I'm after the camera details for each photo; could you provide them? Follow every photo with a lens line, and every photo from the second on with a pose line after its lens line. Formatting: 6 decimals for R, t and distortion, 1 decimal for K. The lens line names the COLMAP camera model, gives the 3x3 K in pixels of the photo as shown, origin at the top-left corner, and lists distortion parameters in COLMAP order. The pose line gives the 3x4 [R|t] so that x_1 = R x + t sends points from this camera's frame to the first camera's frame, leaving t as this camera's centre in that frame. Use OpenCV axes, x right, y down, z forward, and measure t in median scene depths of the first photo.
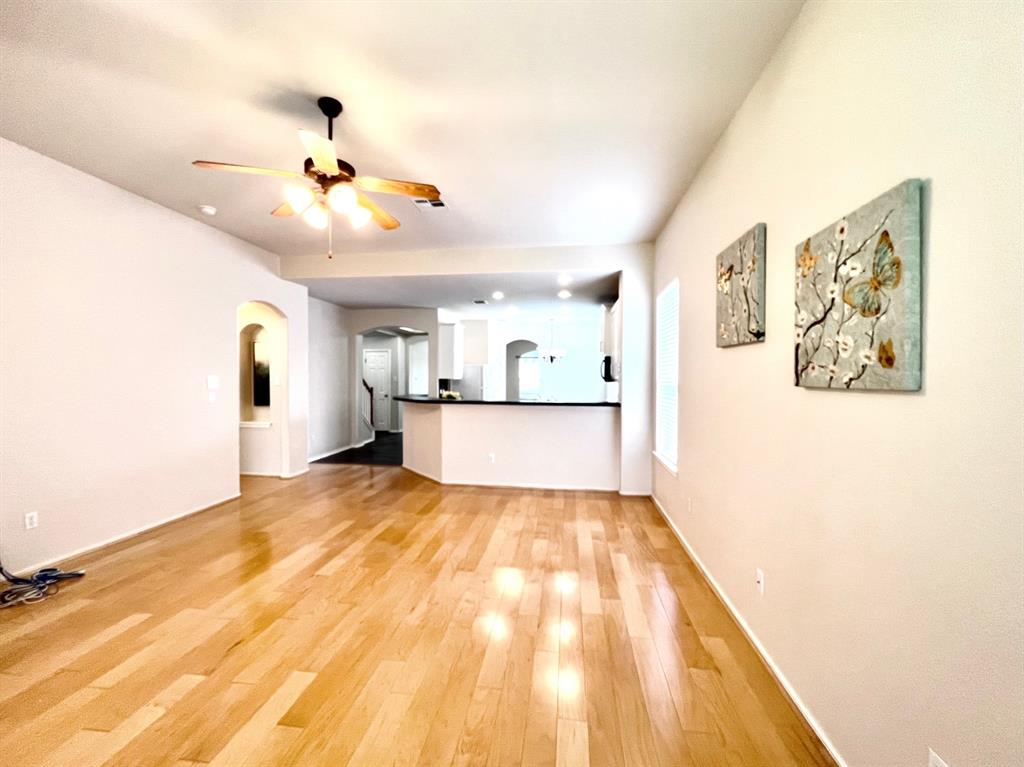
lens RADIAL K [[408.5, 0, 511.5], [0, 408.5, 387.1], [0, 0, 1]] dist [0.000858, 0.000033]
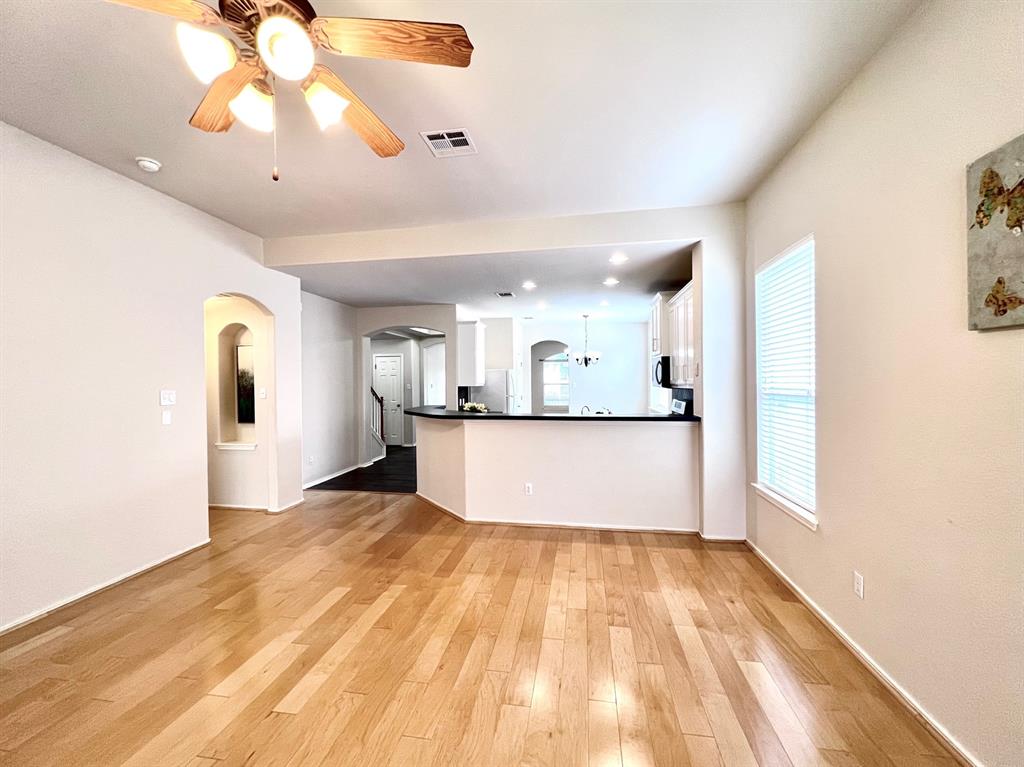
lens RADIAL K [[422.7, 0, 513.2], [0, 422.7, 385.8], [0, 0, 1]] dist [0.001496, 0.000165]
pose [[0.999145, -0.014755, -0.038627, -0.043940], [0.014177, 0.999784, -0.015193, -0.009938], [0.038843, 0.014633, 0.999138, 0.186941]]
